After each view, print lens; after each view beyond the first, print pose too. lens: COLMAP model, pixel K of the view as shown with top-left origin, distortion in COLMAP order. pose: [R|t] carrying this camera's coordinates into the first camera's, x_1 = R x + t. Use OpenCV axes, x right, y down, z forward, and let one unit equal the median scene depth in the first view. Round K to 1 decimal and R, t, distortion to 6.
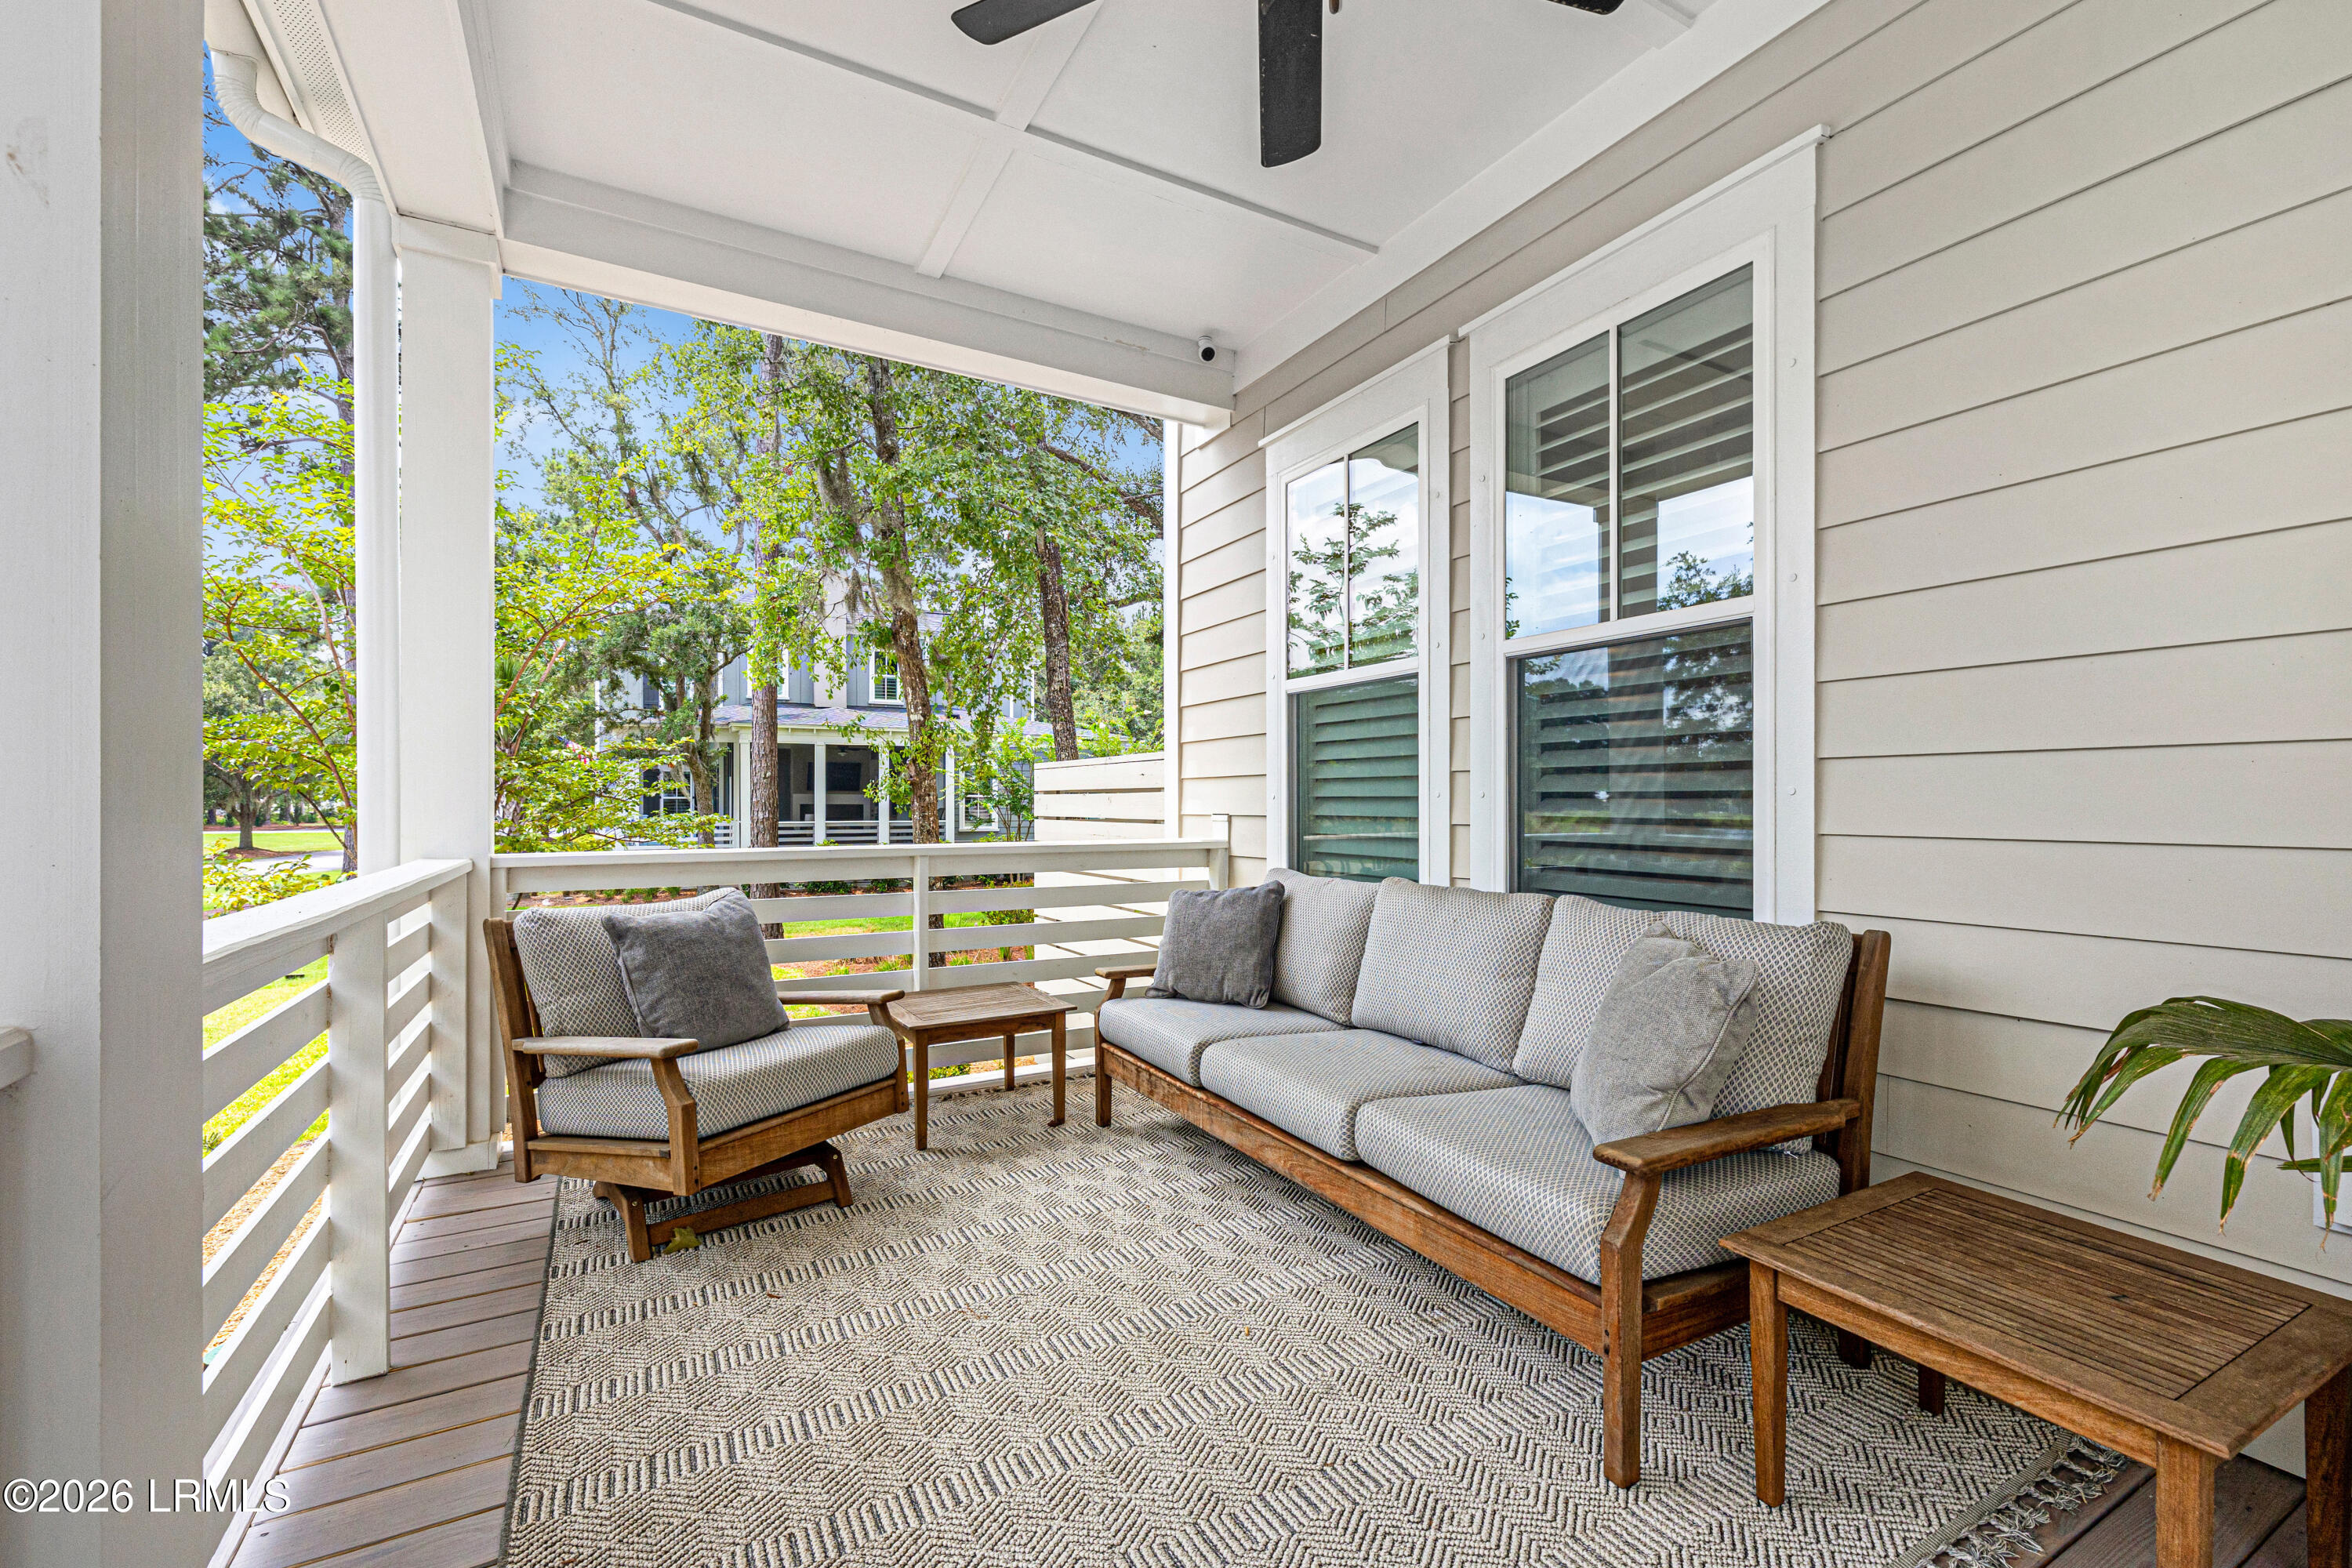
lens RADIAL K [[1002.8, 0, 1178.4], [0, 1002.8, 798.4], [0, 0, 1]] dist [-0.001608, 0.001102]
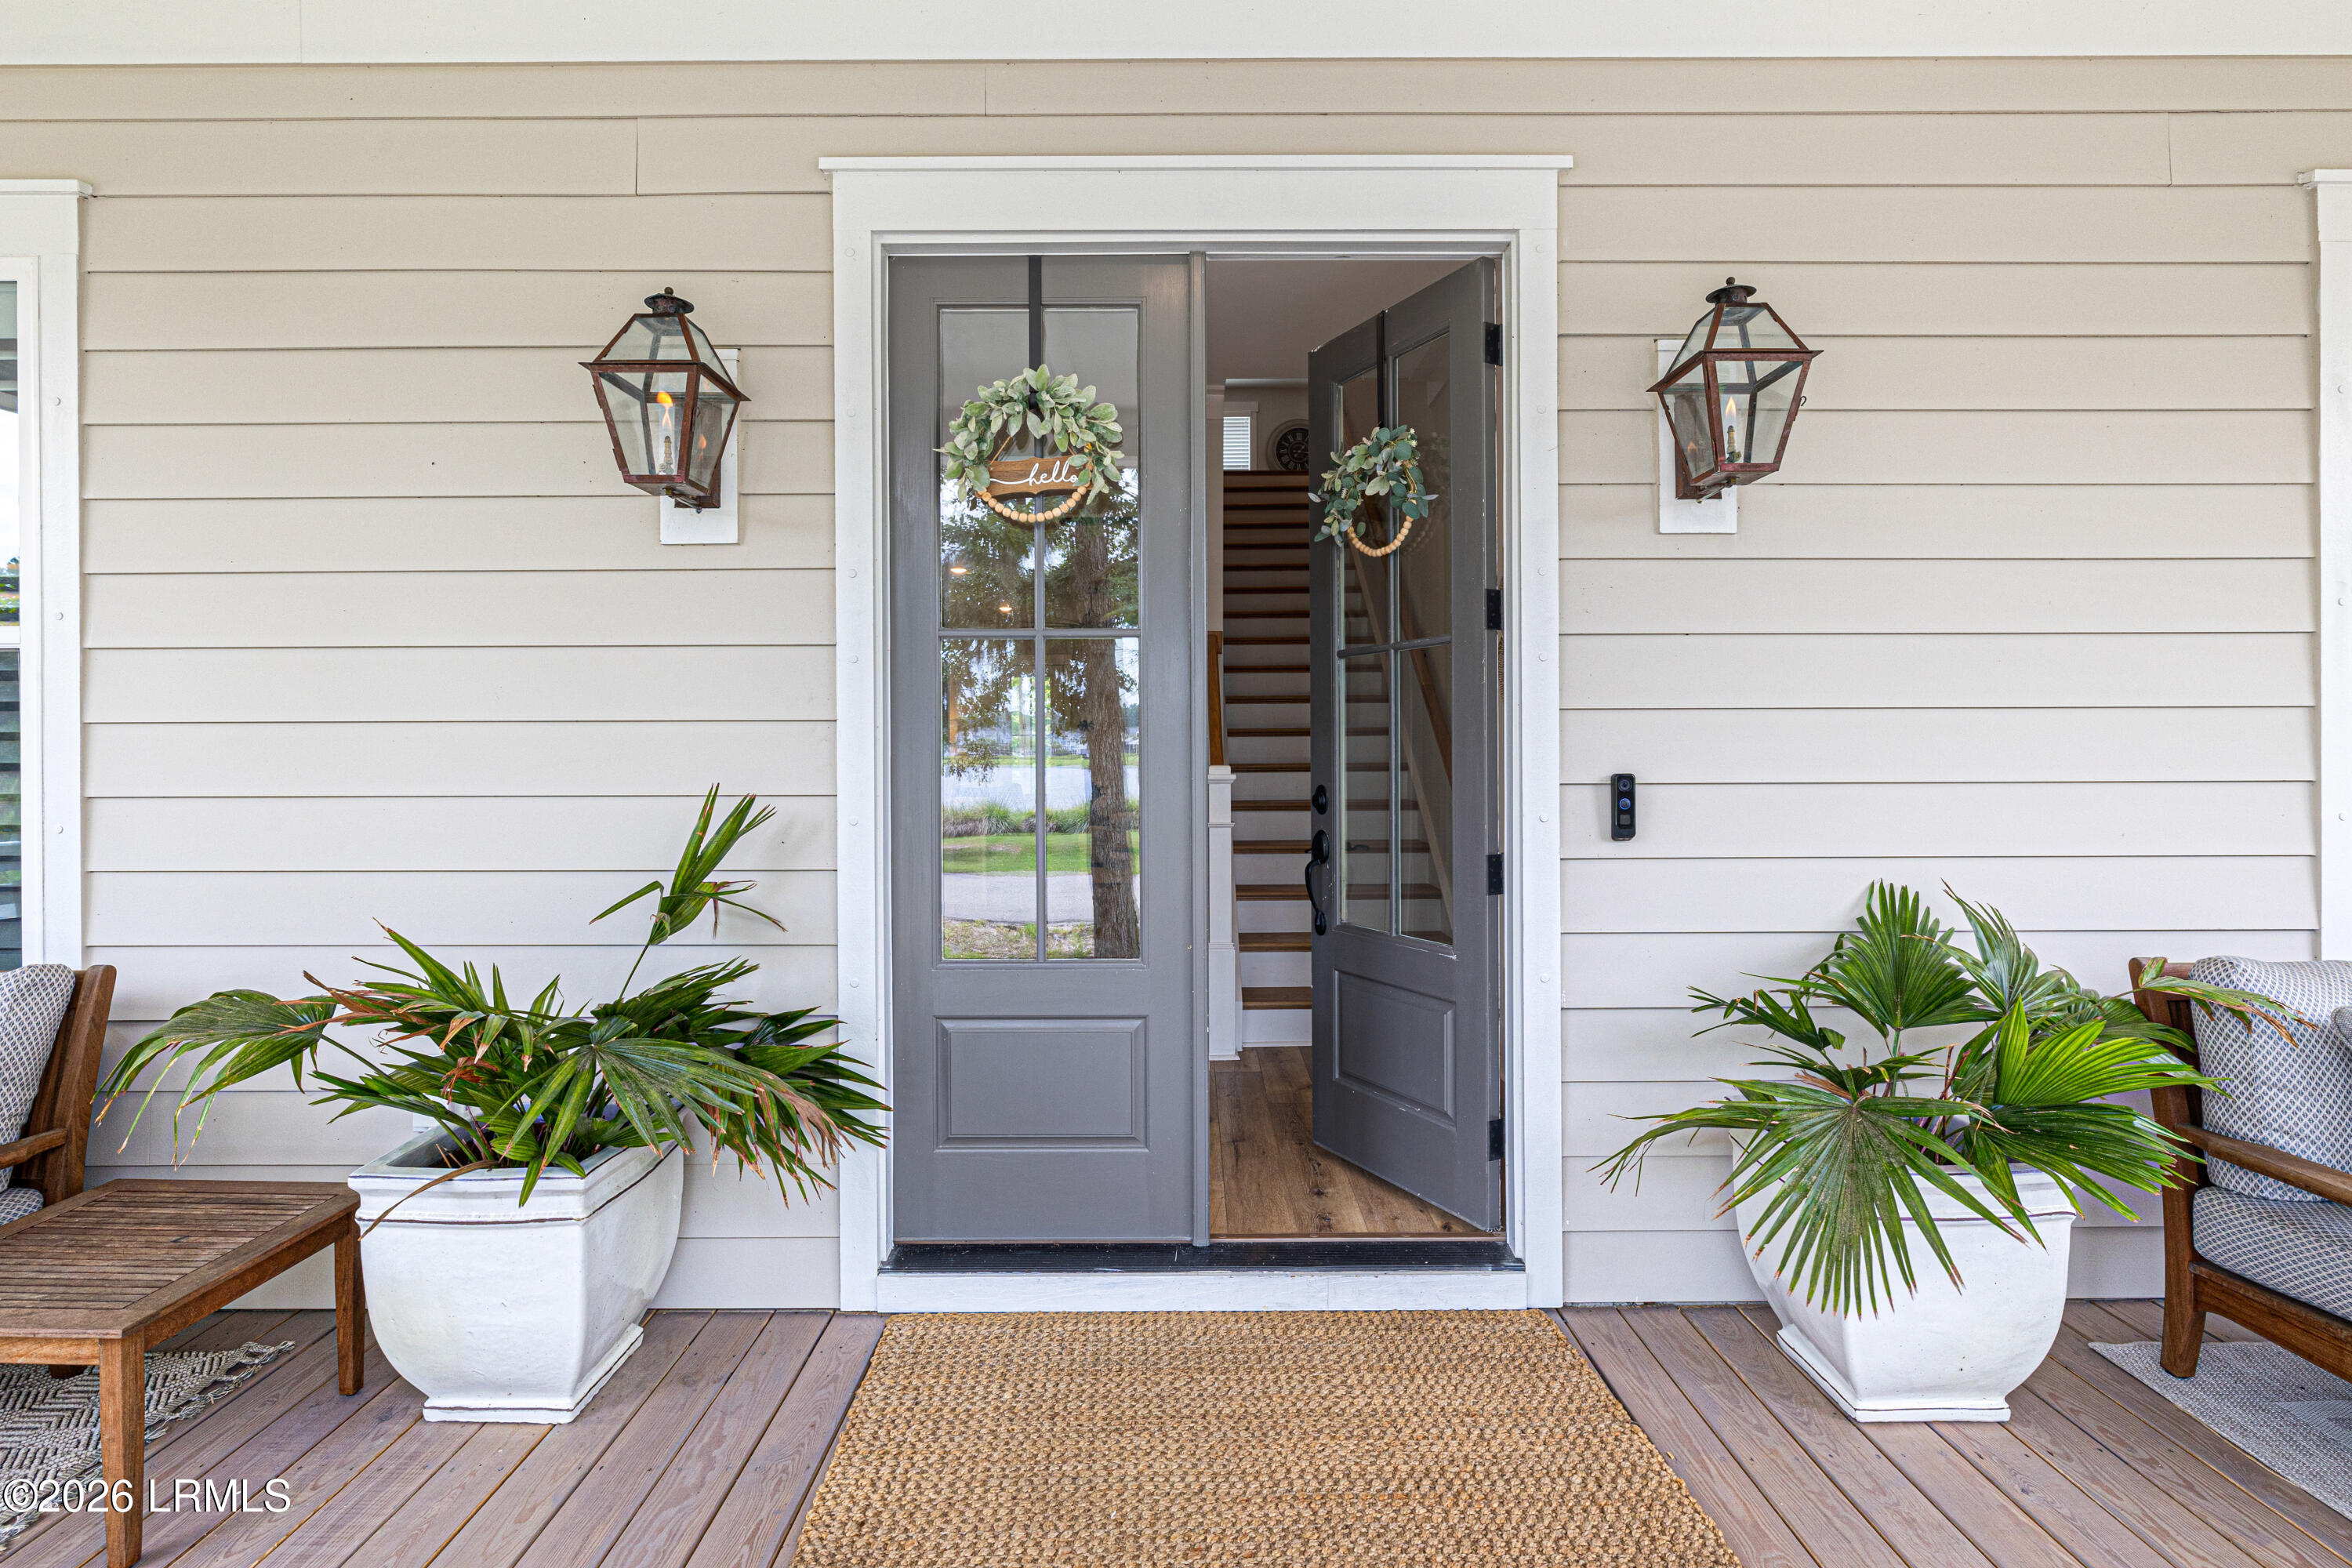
lens RADIAL K [[1104.1, 0, 1169.5], [0, 1104.1, 762.1], [0, 0, 1]] dist [-0.000671, -0.000006]
pose [[0.493092, -0.004944, 0.869963, 0.232019], [-0.000244, 0.999983, 0.005822, -0.094536], [-0.869977, -0.003083, 0.493082, -0.590806]]
